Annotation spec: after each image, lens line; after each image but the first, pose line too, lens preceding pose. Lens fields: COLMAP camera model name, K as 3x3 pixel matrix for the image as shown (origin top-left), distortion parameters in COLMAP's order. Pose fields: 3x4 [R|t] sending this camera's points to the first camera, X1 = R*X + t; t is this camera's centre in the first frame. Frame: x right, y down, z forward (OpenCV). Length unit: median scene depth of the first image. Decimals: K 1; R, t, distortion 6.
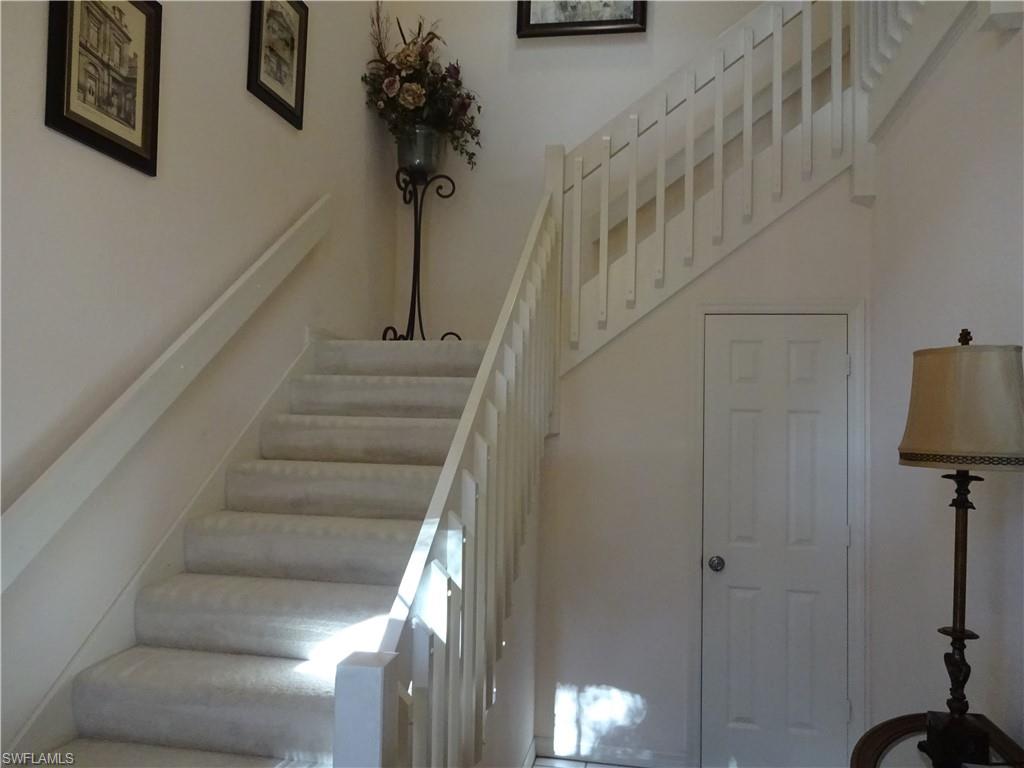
lens RADIAL K [[765.8, 0, 512.7], [0, 765.8, 385.8], [0, 0, 1]] dist [-0.018010, 0.001748]
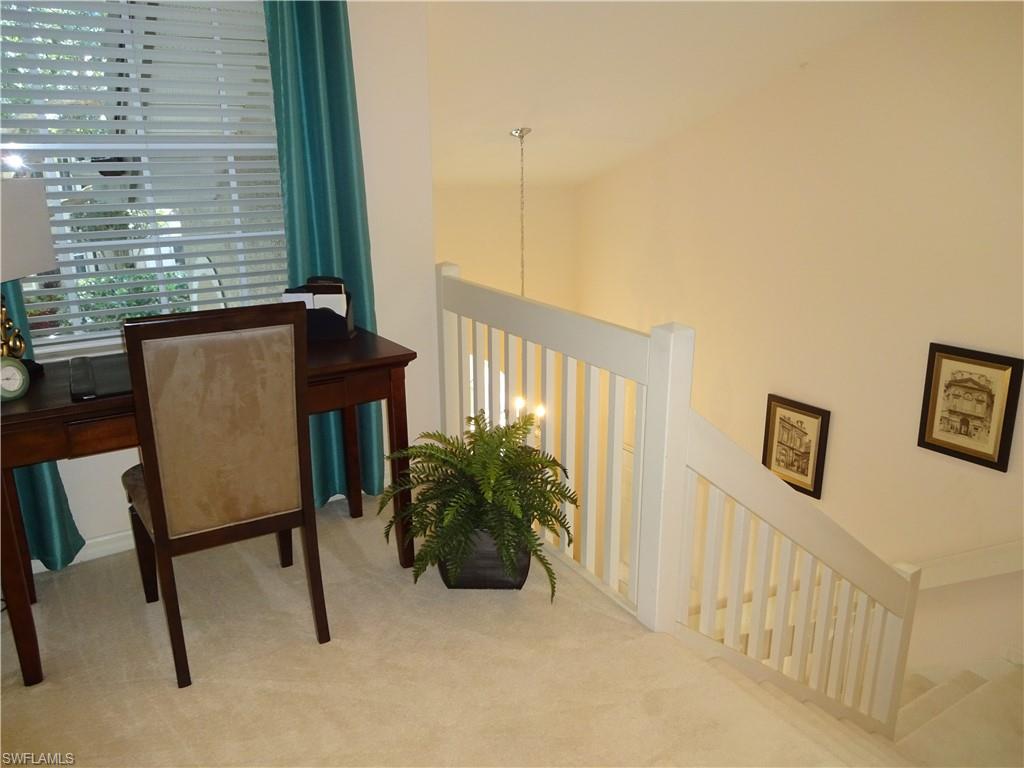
lens RADIAL K [[765.8, 0, 512.1], [0, 765.8, 384.4], [0, 0, 1]] dist [-0.018010, 0.001748]
pose [[-0.721813, 0.175036, -0.669588, 1.402471], [0.018017, 0.971914, 0.234644, -1.086674], [0.691853, 0.157306, -0.704694, 1.891260]]
